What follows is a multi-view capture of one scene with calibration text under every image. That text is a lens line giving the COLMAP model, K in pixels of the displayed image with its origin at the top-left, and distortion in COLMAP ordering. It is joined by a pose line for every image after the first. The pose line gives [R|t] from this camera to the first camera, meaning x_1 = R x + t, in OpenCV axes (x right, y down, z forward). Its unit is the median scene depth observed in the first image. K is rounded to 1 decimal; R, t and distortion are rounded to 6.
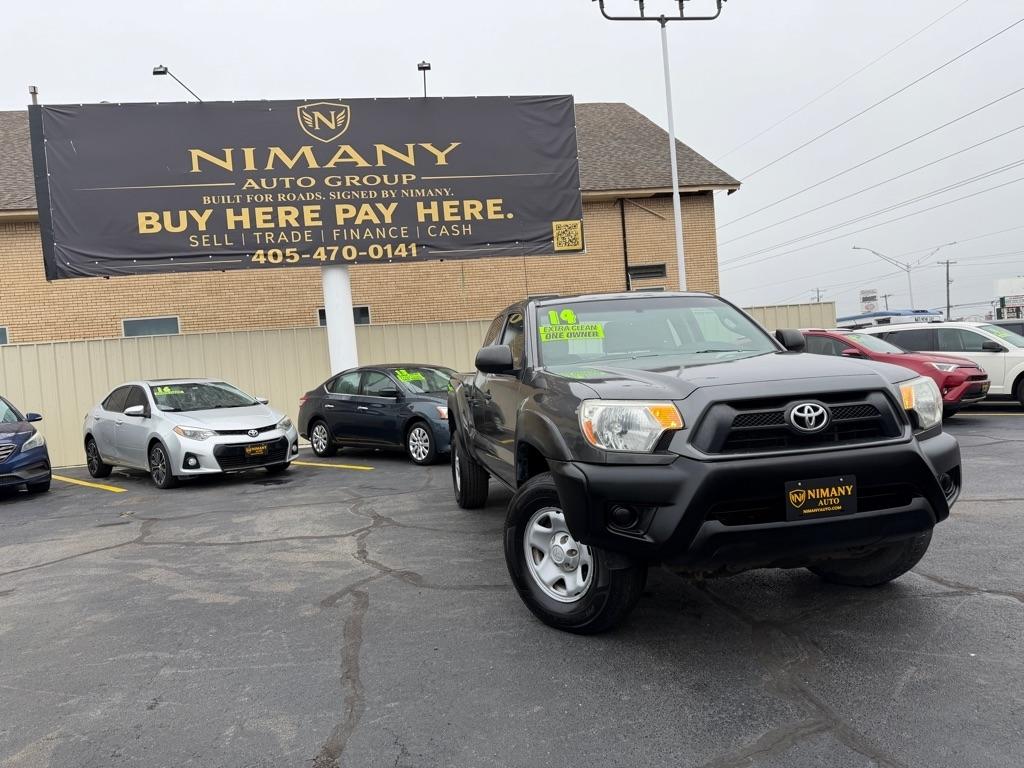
lens RADIAL K [[718.6, 0, 510.7], [0, 718.6, 389.3], [0, 0, 1]] dist [0.056655, -0.071373]
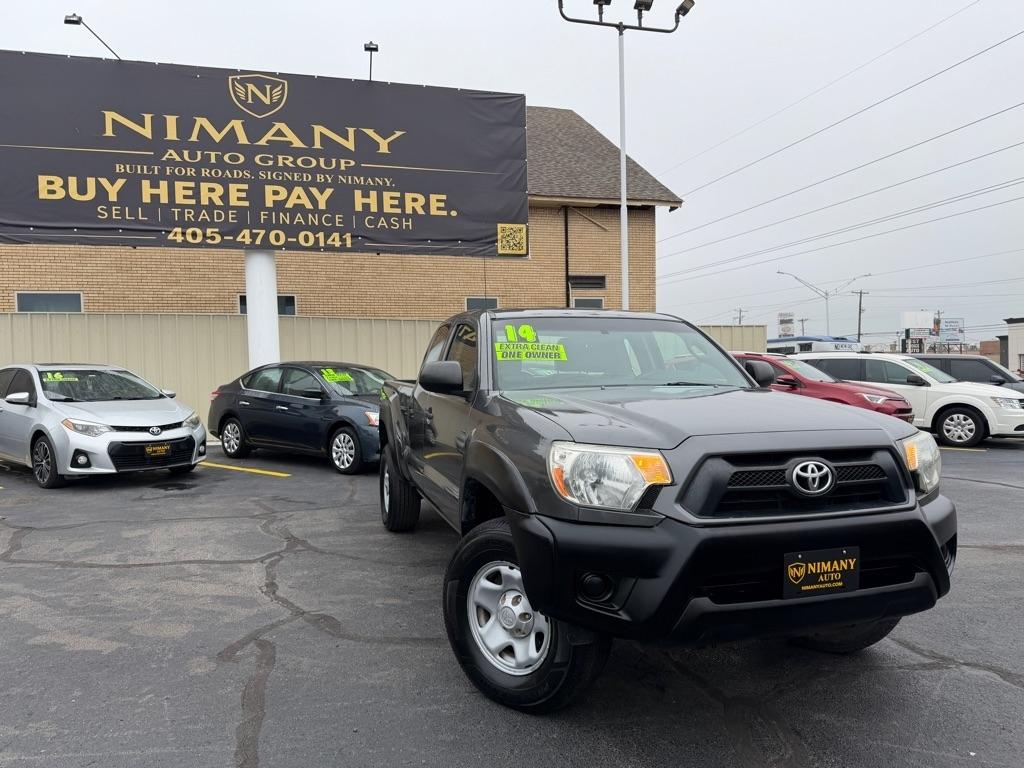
lens RADIAL K [[718.6, 0, 516.6], [0, 718.6, 391.0], [0, 0, 1]] dist [0.056655, -0.071373]
pose [[0.992436, 0.057494, 0.108466, -0.008228], [-0.057693, 0.998334, -0.001308, -0.009434], [-0.108361, -0.004960, 0.994099, 0.039564]]
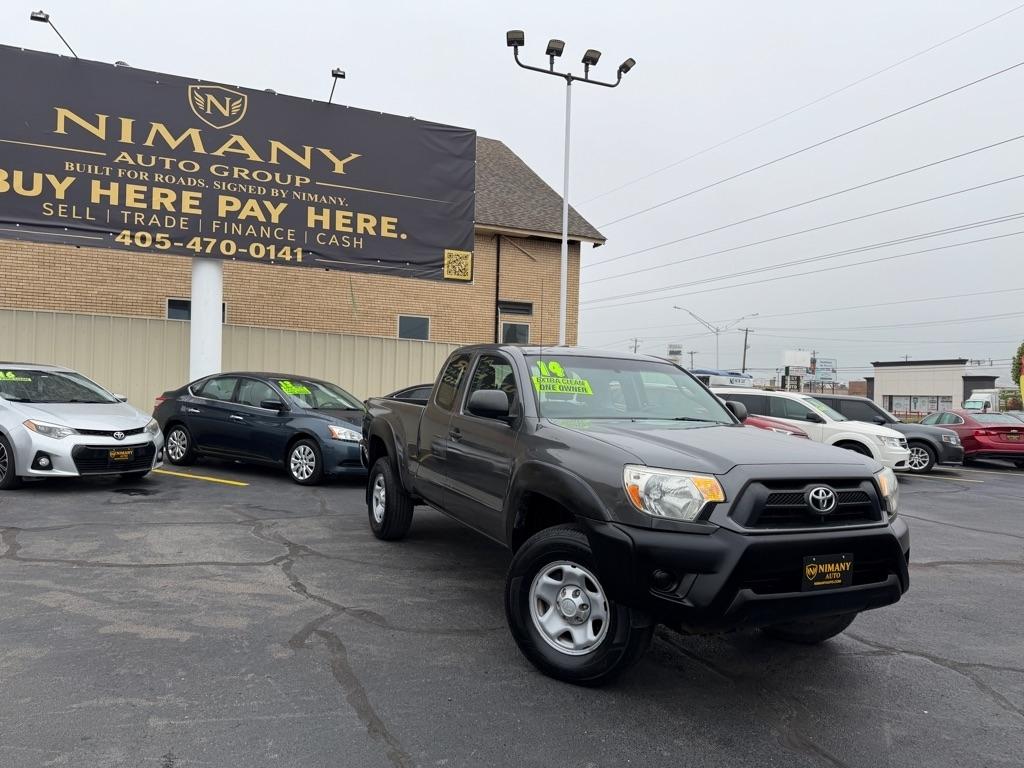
lens RADIAL K [[718.6, 0, 508.1], [0, 718.6, 389.1], [0, 0, 1]] dist [0.056655, -0.071373]
pose [[0.965551, 0.110018, 0.235812, -0.076561], [-0.103714, 0.993842, -0.039011, -0.008384], [-0.238651, 0.013210, 0.971015, 0.002842]]
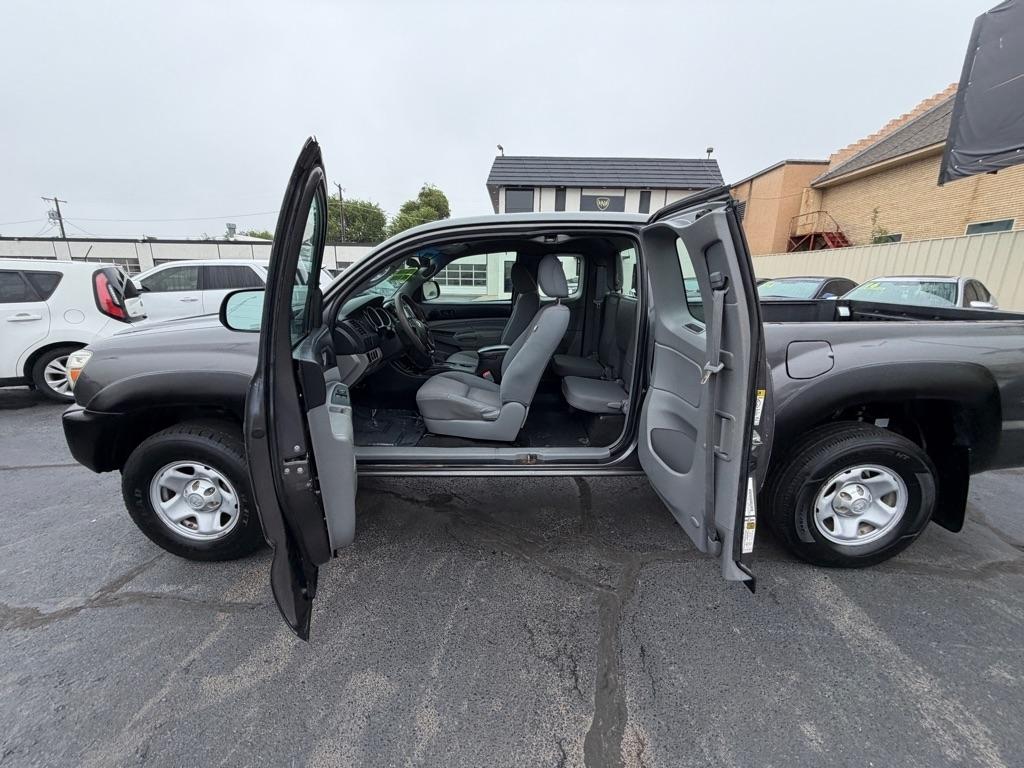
lens RADIAL K [[405.8, 0, 507.9], [0, 405.8, 383.3], [0, 0, 1]] dist [-0.000160, 0.000300]
pose [[-0.216311, 0.308145, -0.926421, 0.251618], [-0.010848, 0.948069, 0.317879, -0.041739], [0.976264, 0.078810, -0.201735, 0.436632]]
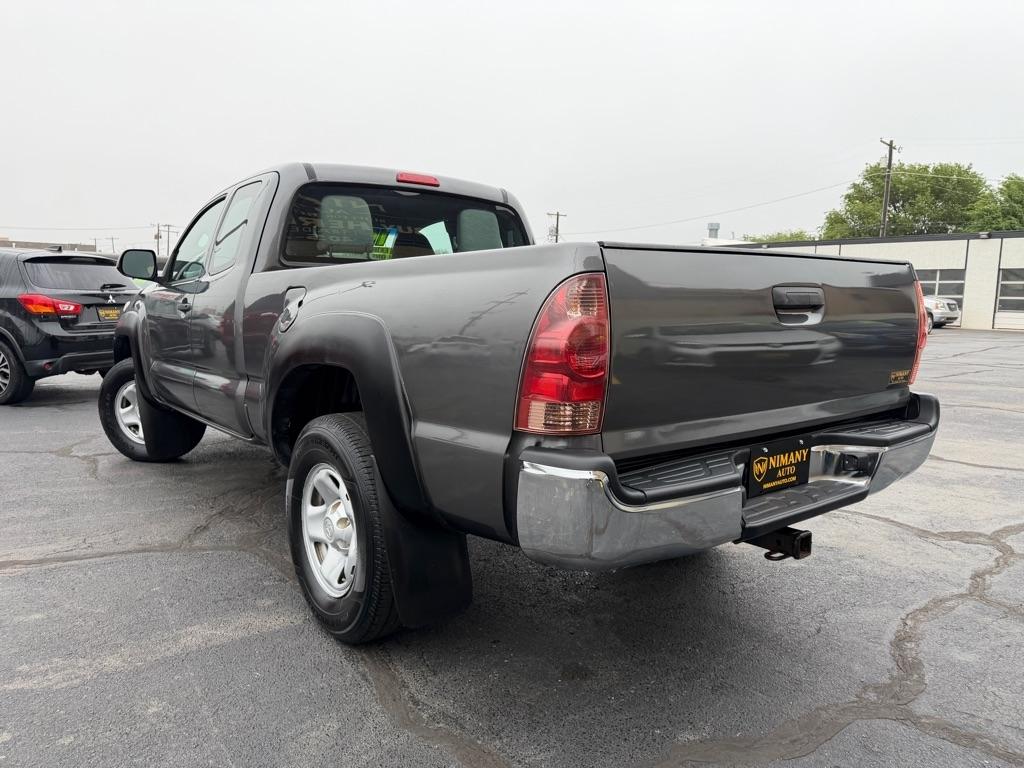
lens RADIAL K [[727.4, 0, 511.8], [0, 727.4, 379.8], [0, 0, 1]] dist [0.022982, -0.026949]
pose [[-0.897884, 0.103079, -0.427995, 0.131924], [0.038368, 0.986825, 0.157175, -0.017192], [0.438558, 0.124703, -0.890009, 0.715460]]
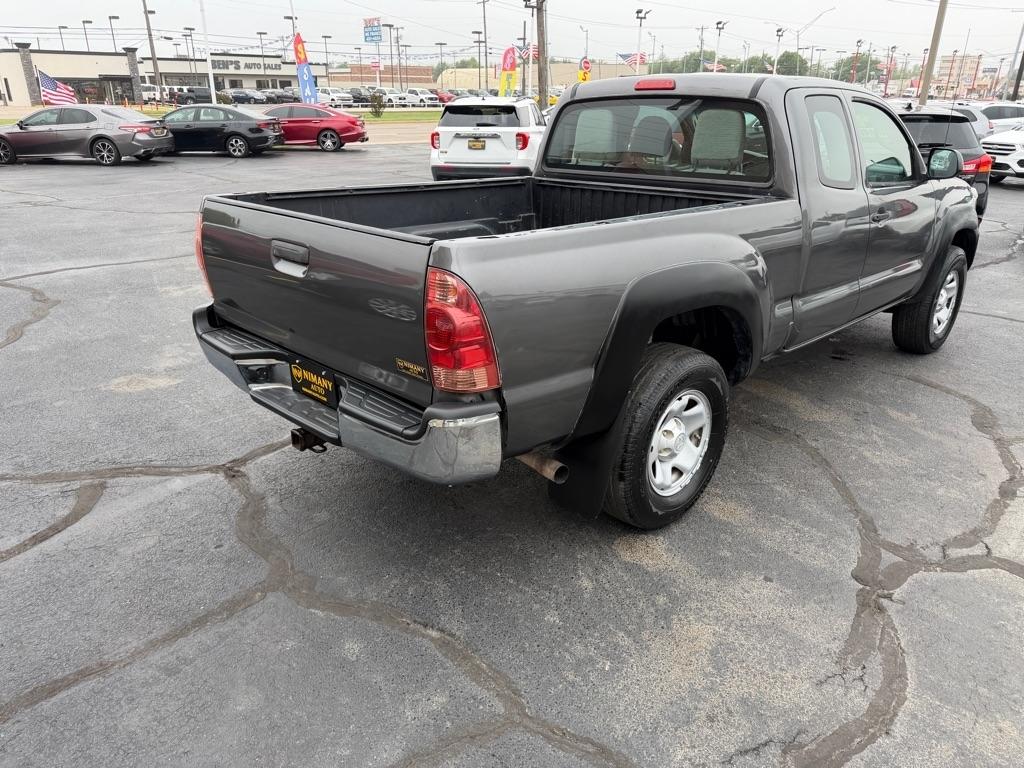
lens RADIAL K [[725.5, 0, 516.1], [0, 725.5, 387.4], [0, 0, 1]] dist [0.031376, -0.027206]
pose [[-0.556083, -0.241756, 0.795189, -0.179292], [0.045775, 0.946400, 0.319738, -0.032104], [-0.829866, 0.214200, -0.515210, 0.659647]]
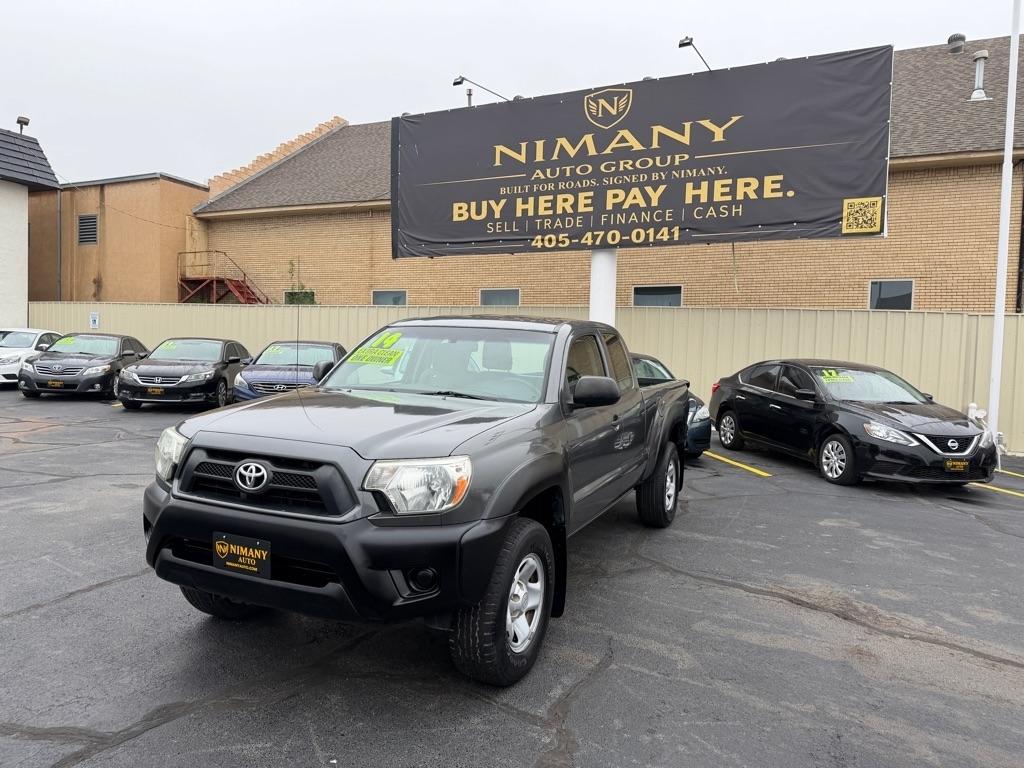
lens RADIAL K [[718.6, 0, 505.5], [0, 718.6, 389.4], [0, 0, 1]] dist [0.056655, -0.071373]
pose [[0.802365, 0.129790, -0.582551, 0.282624], [-0.100454, 0.991512, 0.082546, -0.045387], [0.588320, -0.007712, 0.808592, 0.083067]]
